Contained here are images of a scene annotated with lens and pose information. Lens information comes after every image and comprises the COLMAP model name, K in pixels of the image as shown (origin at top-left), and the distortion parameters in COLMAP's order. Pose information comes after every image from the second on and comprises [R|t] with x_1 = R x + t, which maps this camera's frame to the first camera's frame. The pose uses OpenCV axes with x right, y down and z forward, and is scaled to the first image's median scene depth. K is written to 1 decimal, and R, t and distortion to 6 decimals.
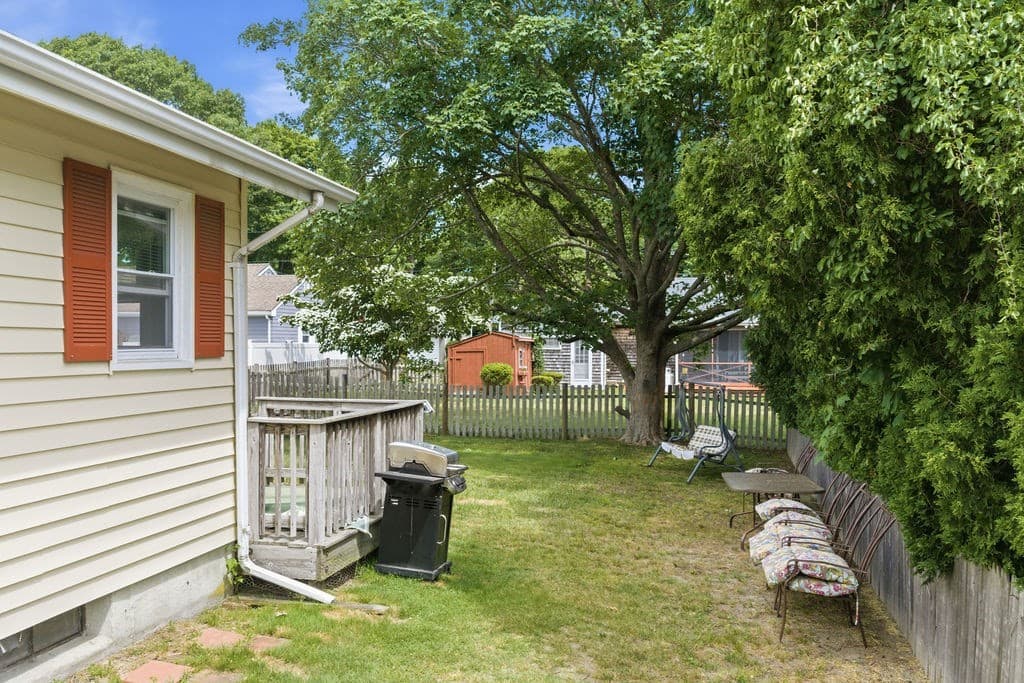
lens RADIAL K [[847.9, 0, 517.4], [0, 847.9, 347.0], [0, 0, 1]] dist [0.041280, -0.070562]
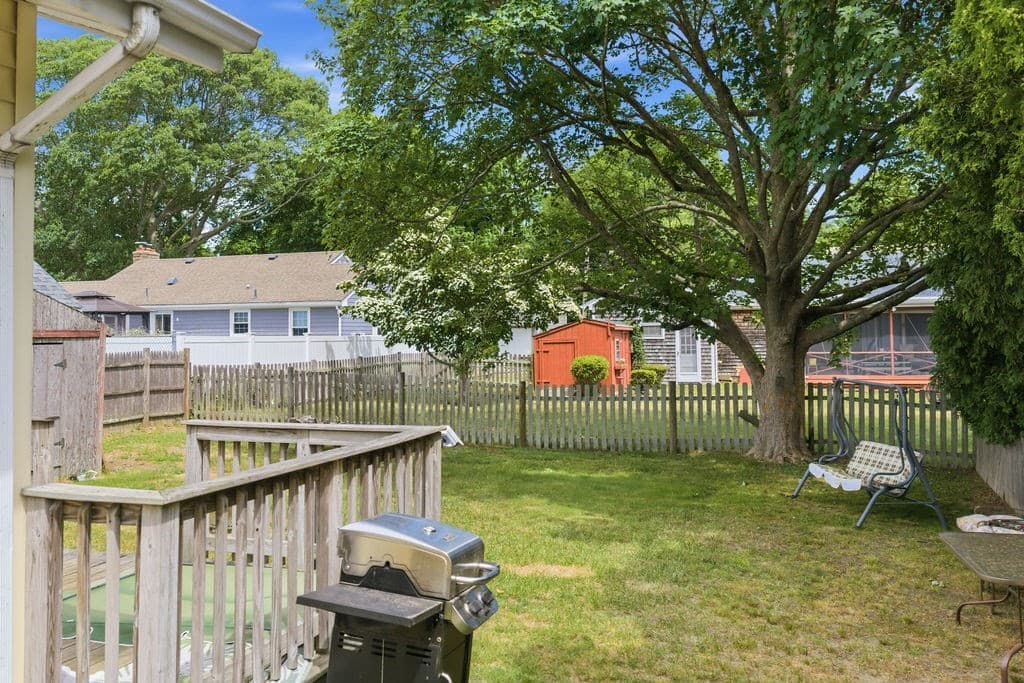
lens RADIAL K [[869.4, 0, 507.6], [0, 869.4, 296.2], [0, 0, 1]] dist [0.004671, -0.013750]
pose [[0.992116, -0.020455, -0.123644, 0.005907], [0.014522, 0.998708, -0.048691, 0.000827], [0.124480, 0.046512, 0.991131, 0.183753]]
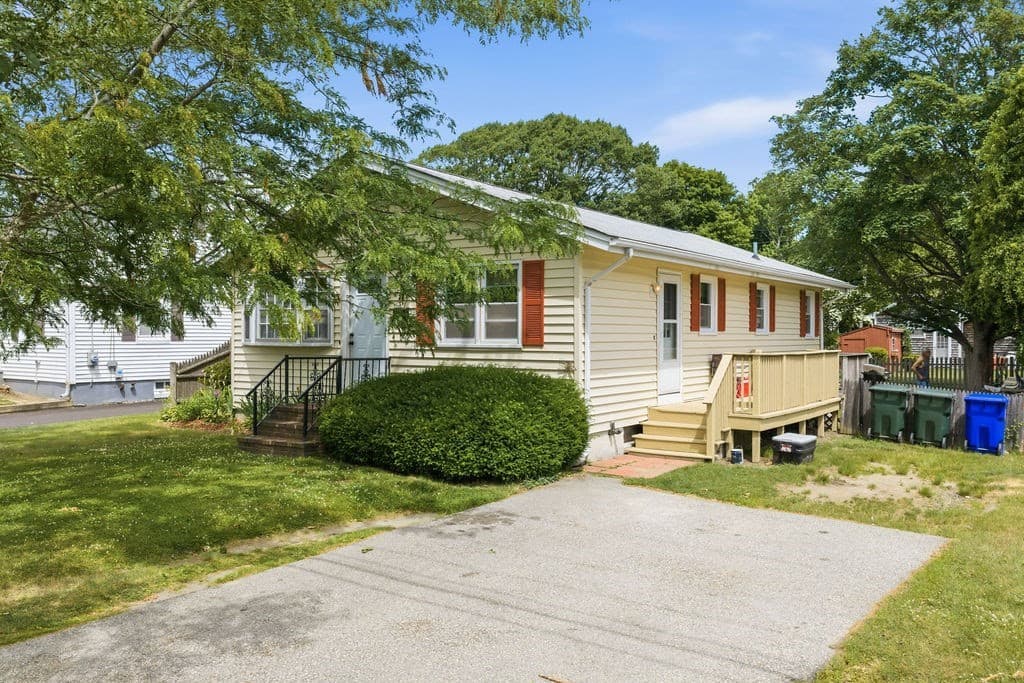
lens RADIAL K [[847.9, 0, 517.4], [0, 847.9, 347.0], [0, 0, 1]] dist [0.041280, -0.070562]
pose [[0.922887, 0.002787, -0.385062, -0.046962], [0.000878, 0.999956, 0.009343, 0.007861], [0.385071, -0.008960, 0.922844, -0.937163]]
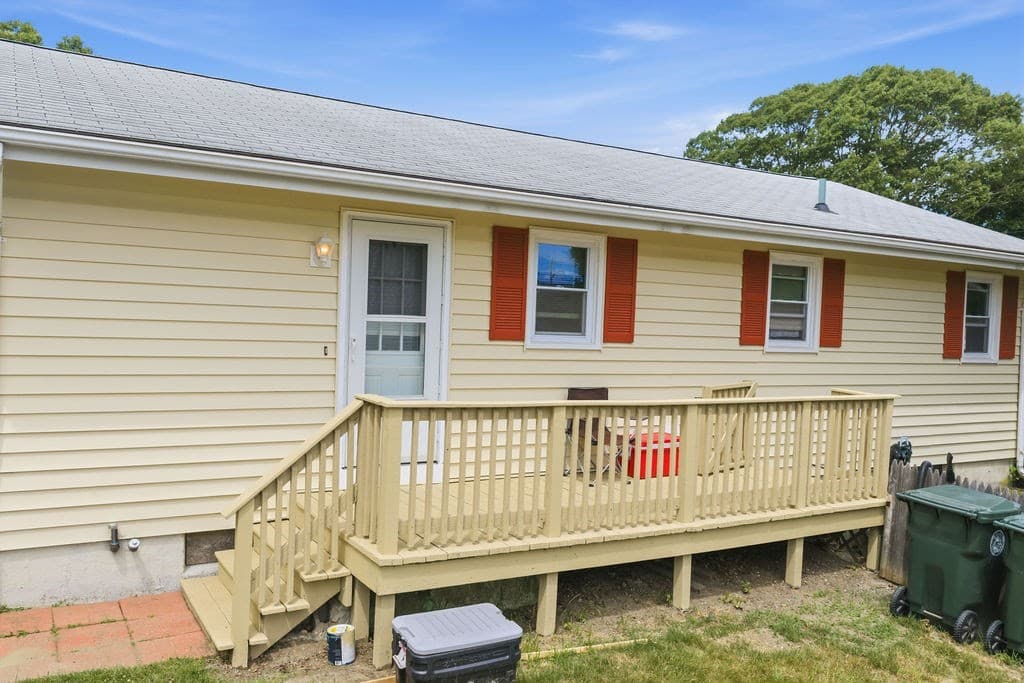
lens RADIAL K [[847.9, 0, 517.4], [0, 847.9, 347.0], [0, 0, 1]] dist [0.041280, -0.070562]
pose [[0.673750, 0.045397, -0.737563, 0.104904], [-0.037618, 0.998924, 0.027120, -0.008174], [0.738001, 0.009474, 0.674733, -0.372913]]
